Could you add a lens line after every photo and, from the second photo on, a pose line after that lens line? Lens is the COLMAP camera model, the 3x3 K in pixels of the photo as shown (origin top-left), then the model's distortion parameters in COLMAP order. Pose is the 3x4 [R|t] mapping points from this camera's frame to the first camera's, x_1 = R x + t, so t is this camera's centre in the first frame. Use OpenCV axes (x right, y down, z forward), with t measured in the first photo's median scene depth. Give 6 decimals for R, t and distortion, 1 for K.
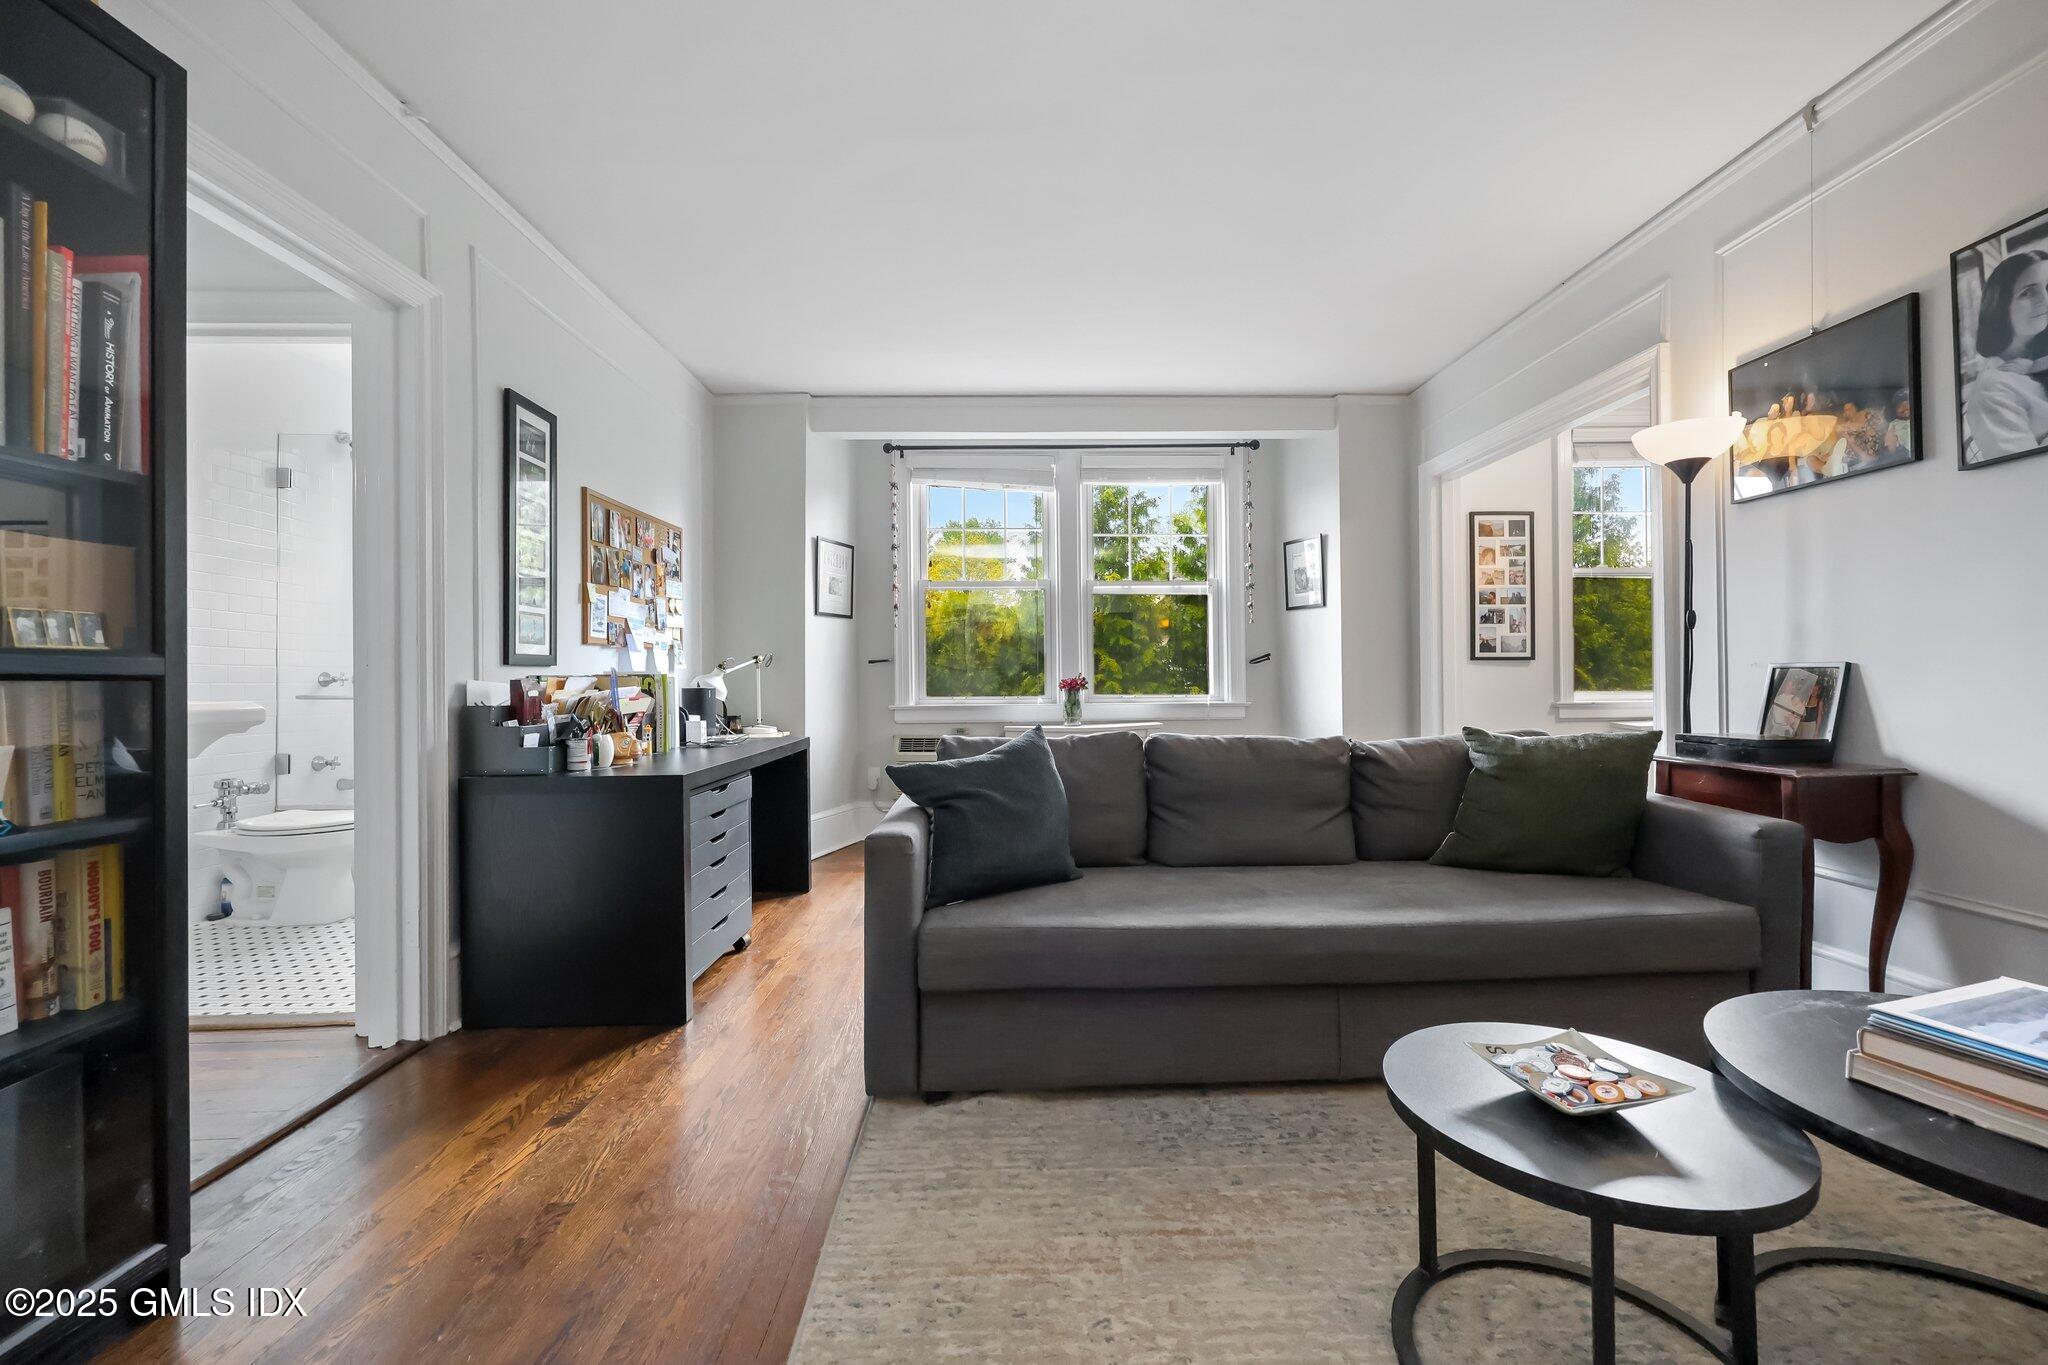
lens RADIAL K [[827.8, 0, 1031.4], [0, 827.8, 674.1], [0, 0, 1]] dist [0.000363, 0.000201]
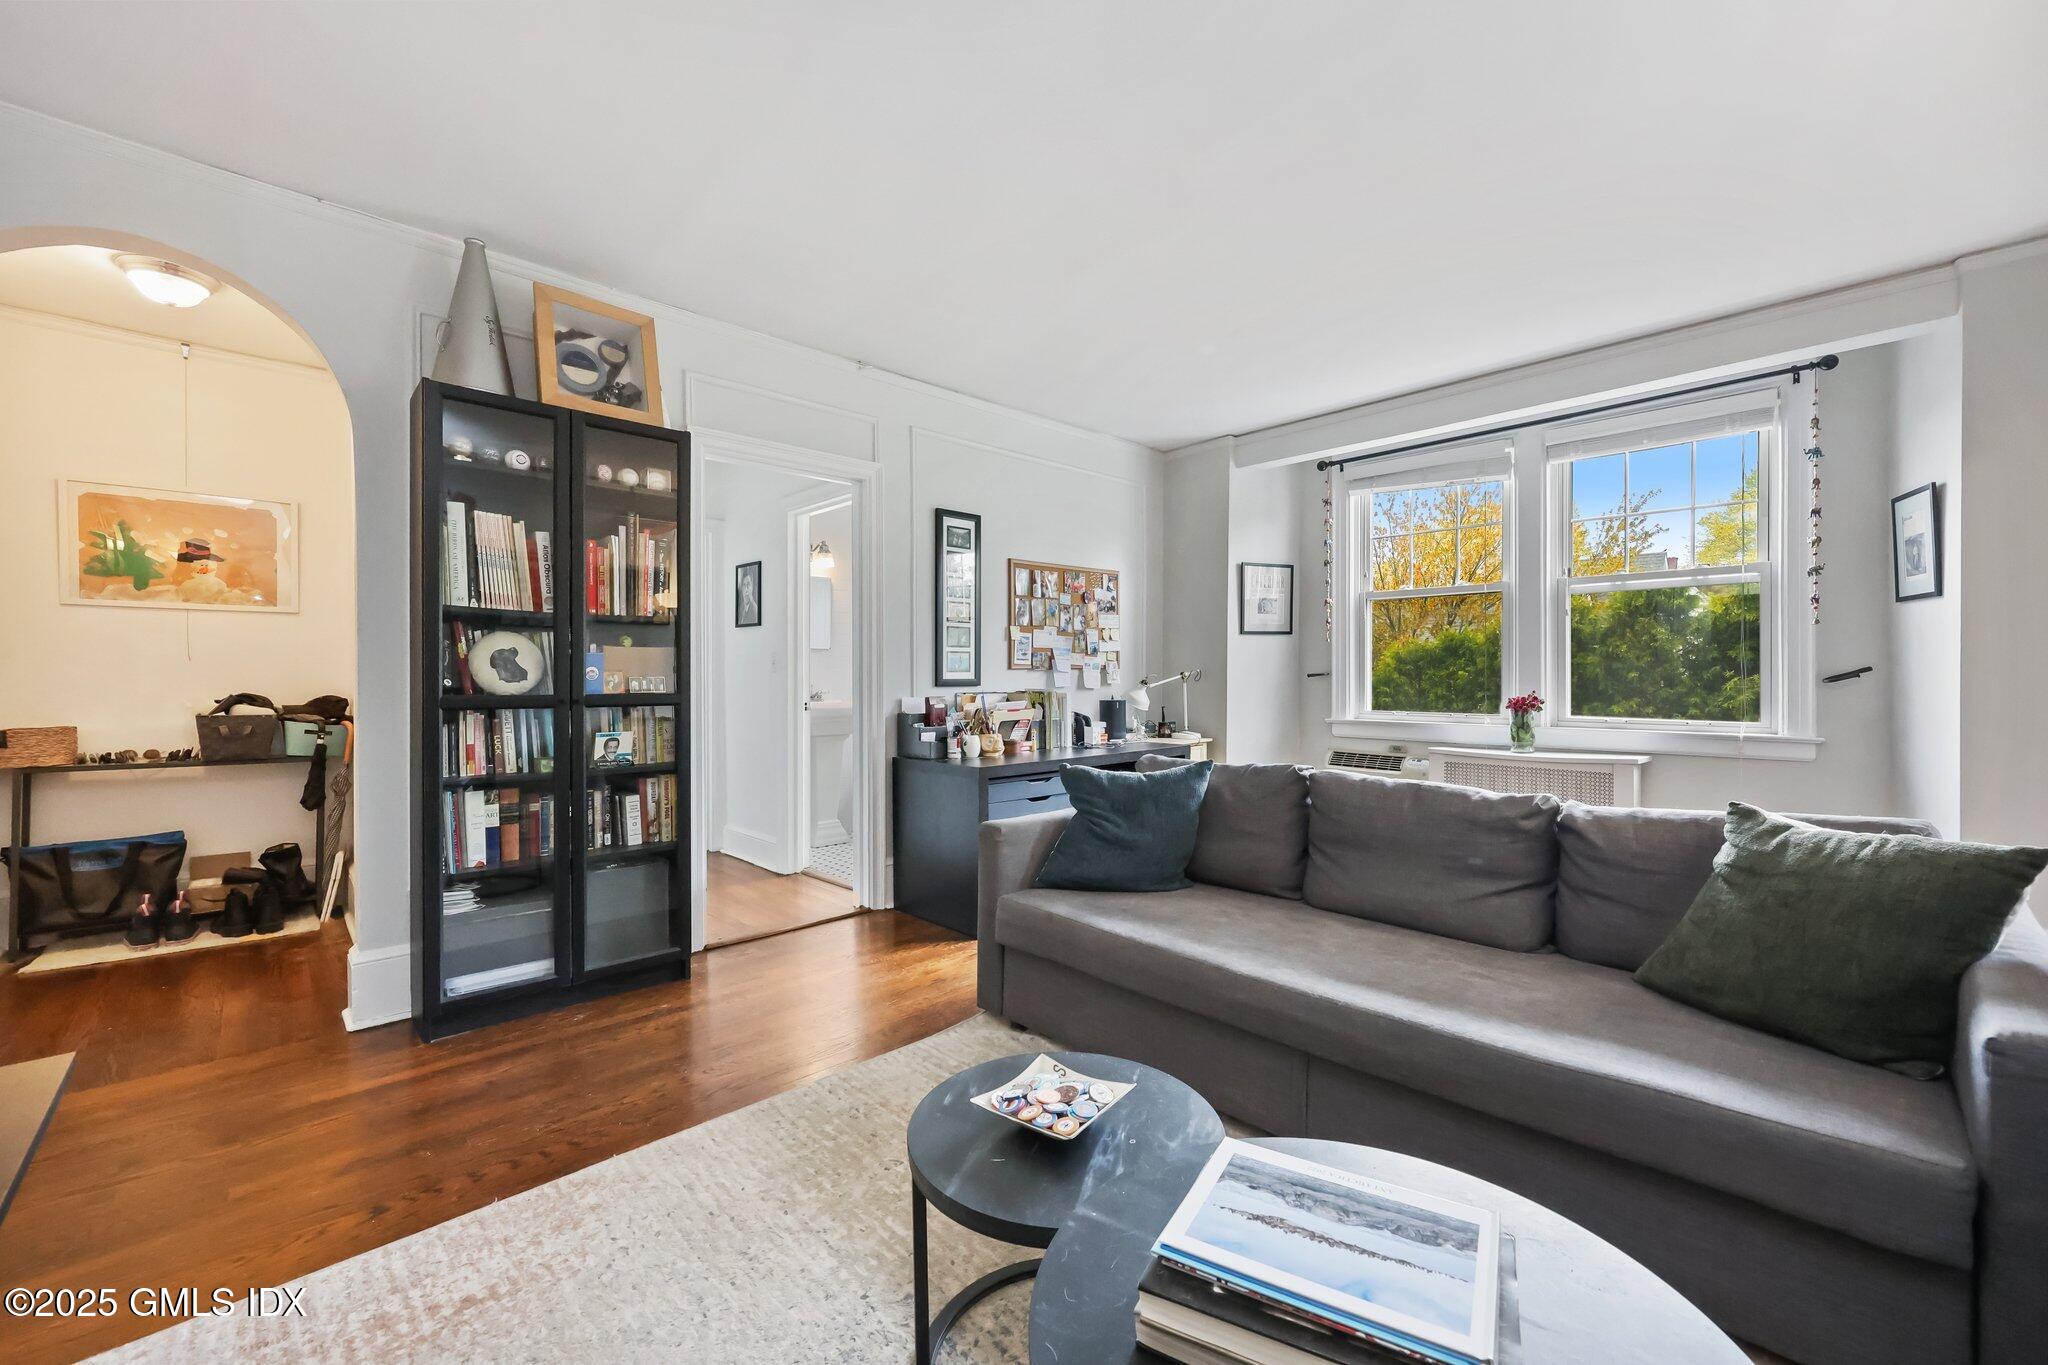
lens RADIAL K [[827.8, 0, 1033.6], [0, 827.8, 681.4], [0, 0, 1]] dist [0.000363, 0.000201]
pose [[0.667910, 0.014595, -0.744099, 0.510625], [0.000340, 0.999802, 0.019915, -0.041207], [0.744242, -0.013554, 0.667772, 0.076530]]
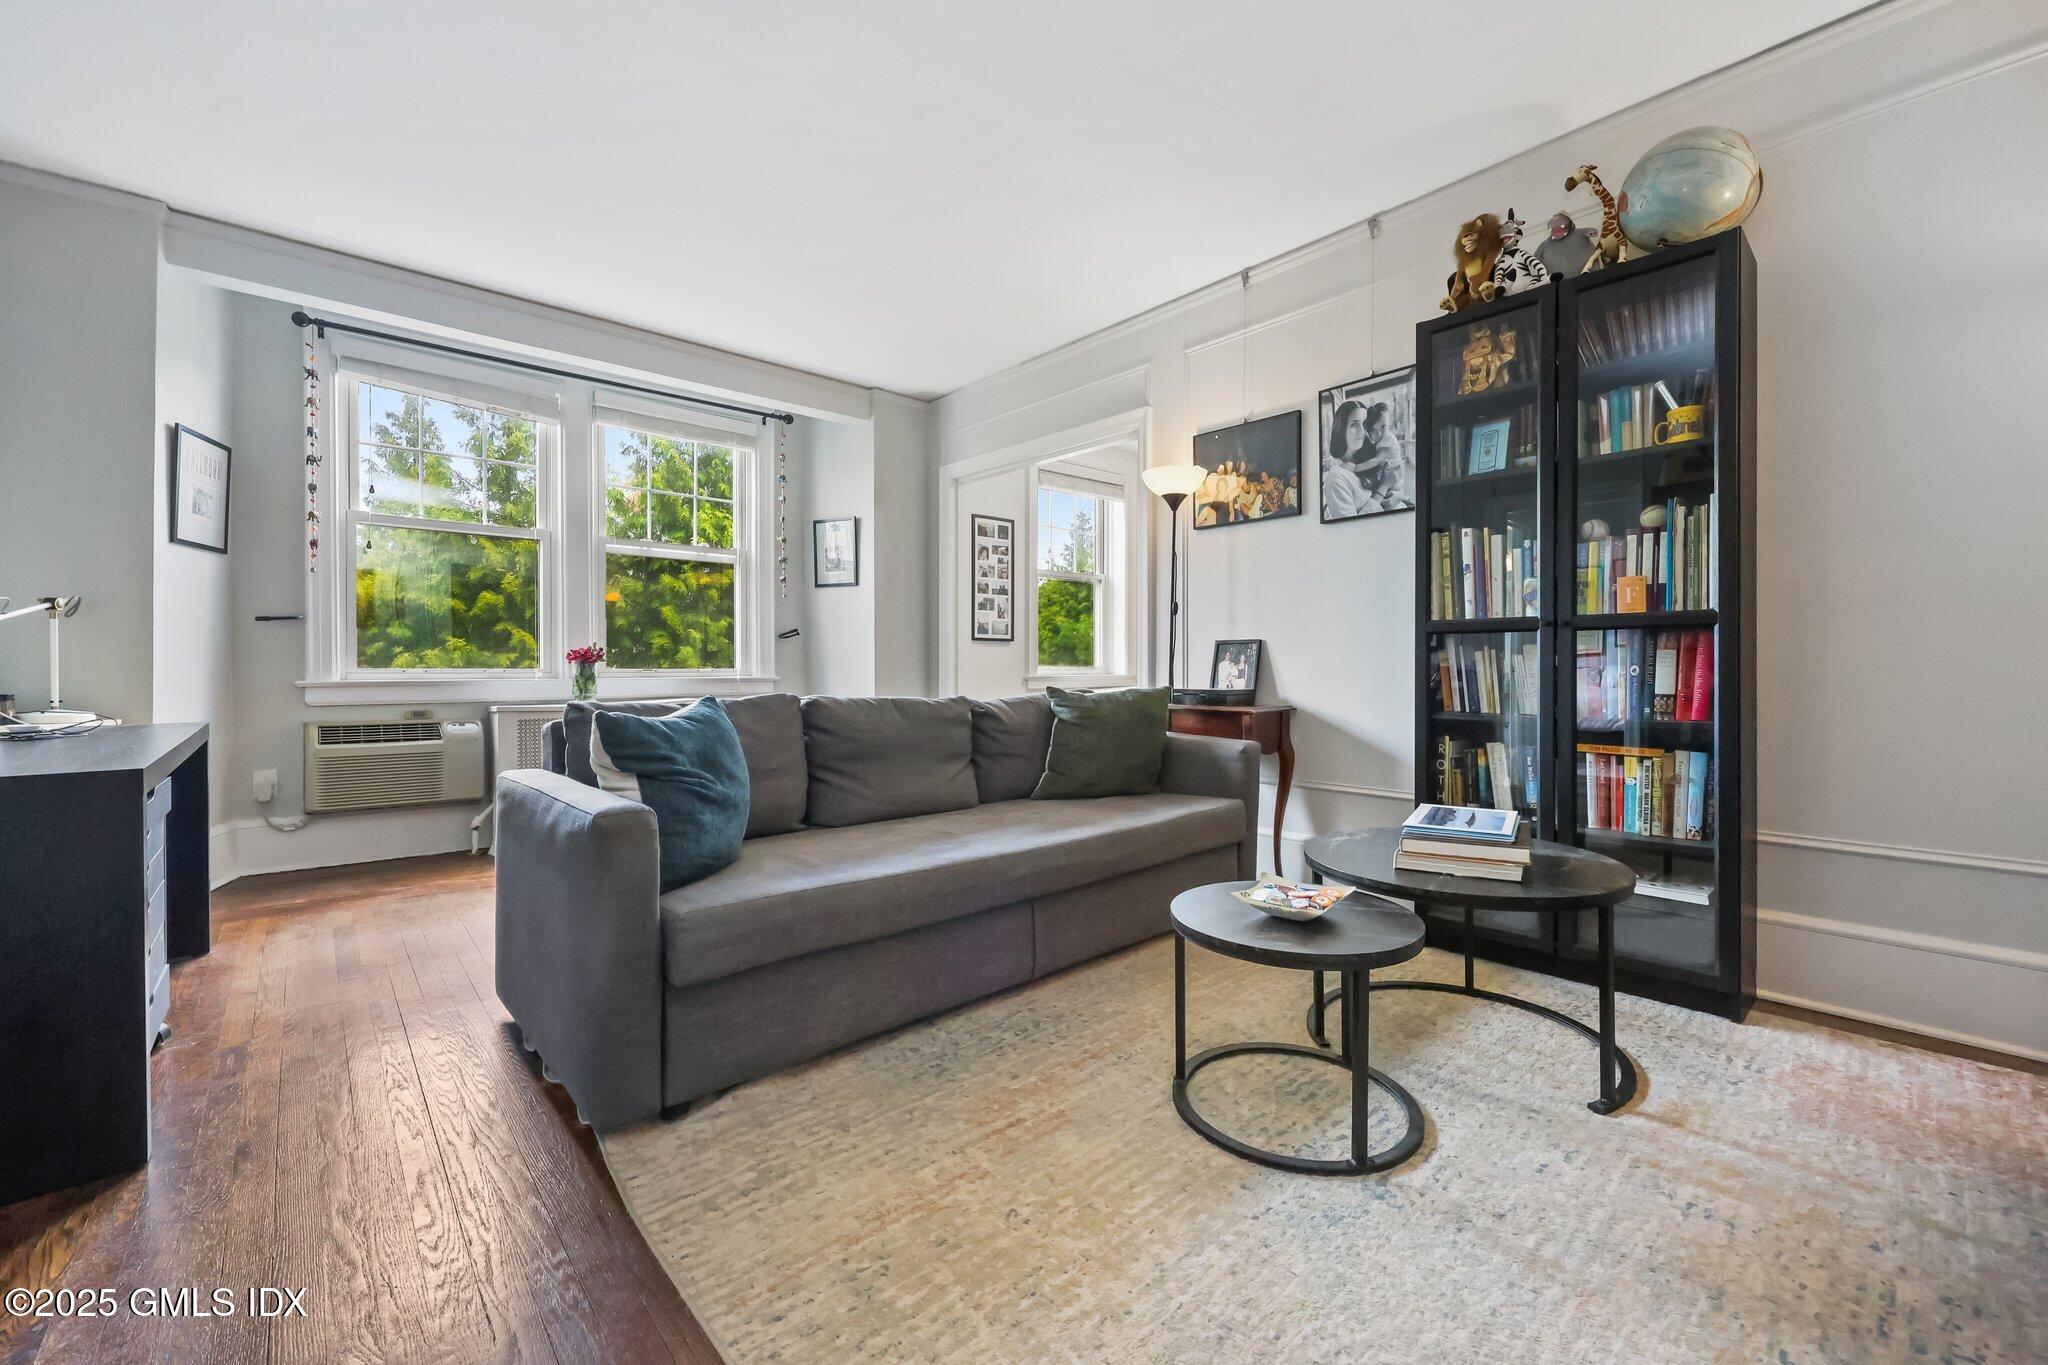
lens RADIAL K [[827.8, 0, 1037.0], [0, 827.8, 671.6], [0, 0, 1]] dist [0.000363, 0.000201]
pose [[0.758544, 0.004528, 0.651606, -0.226020], [-0.011249, 0.999918, 0.006147, 0.026929], [-0.651525, -0.011992, 0.758532, 0.064407]]
